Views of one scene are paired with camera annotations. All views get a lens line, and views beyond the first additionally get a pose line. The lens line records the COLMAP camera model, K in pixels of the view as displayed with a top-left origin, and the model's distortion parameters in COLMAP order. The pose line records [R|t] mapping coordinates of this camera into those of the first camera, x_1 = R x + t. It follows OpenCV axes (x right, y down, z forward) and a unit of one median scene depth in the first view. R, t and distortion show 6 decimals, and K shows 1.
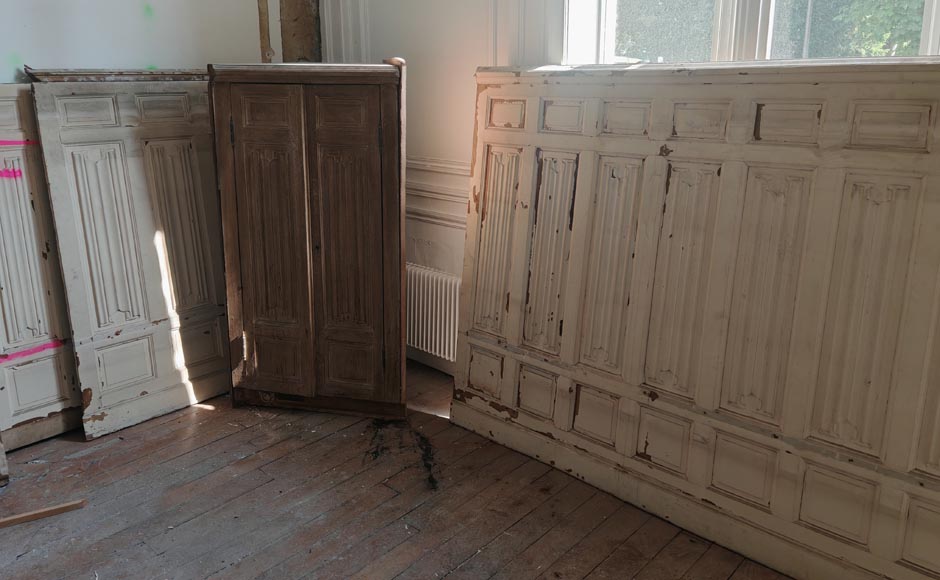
lens RADIAL K [[706.5, 0, 468.6], [0, 706.5, 224.5], [0, 0, 1]] dist [0.084651, -0.099457]
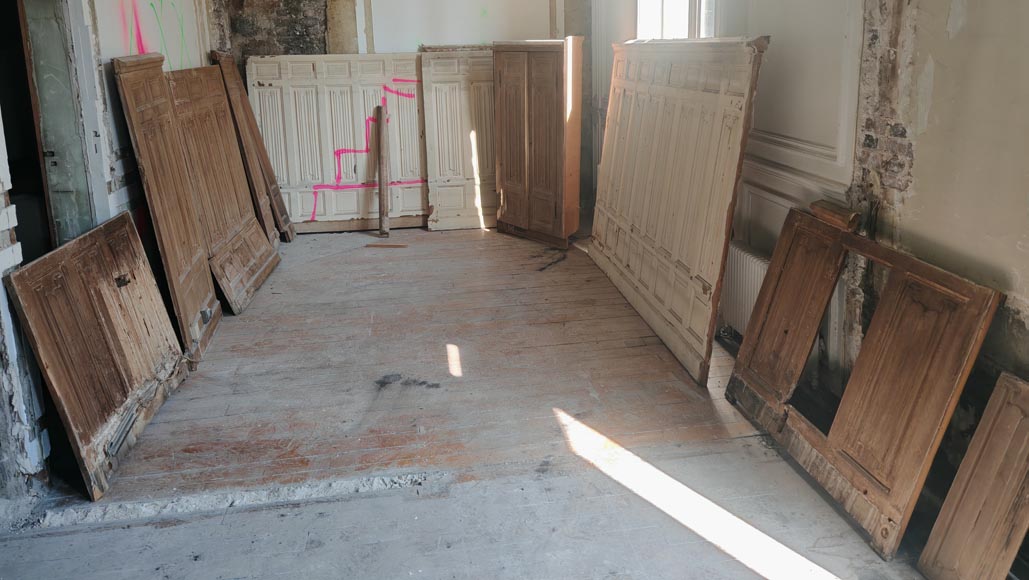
lens RADIAL K [[766.9, 0, 517.2], [0, 766.9, 200.3], [0, 0, 1]] dist [0.004876, 0.000689]
pose [[0.780761, 0.114560, -0.614238, 0.979336], [-0.109352, 0.992929, 0.046191, 0.091267], [0.615187, 0.031104, 0.787768, -0.542621]]
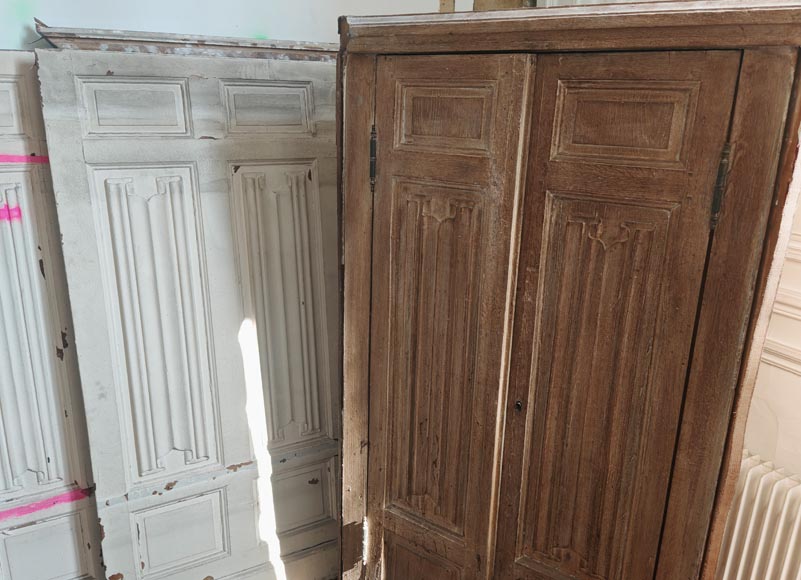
lens RADIAL K [[613.1, 0, 398.0], [0, 613.1, 274.6], [0, 0, 1]] dist [0.065523, -0.063455]
pose [[0.948787, 0.105620, -0.297737, -0.180418], [-0.085504, 0.993134, 0.079833, -0.084786], [0.304125, -0.050287, 0.951304, 0.598623]]
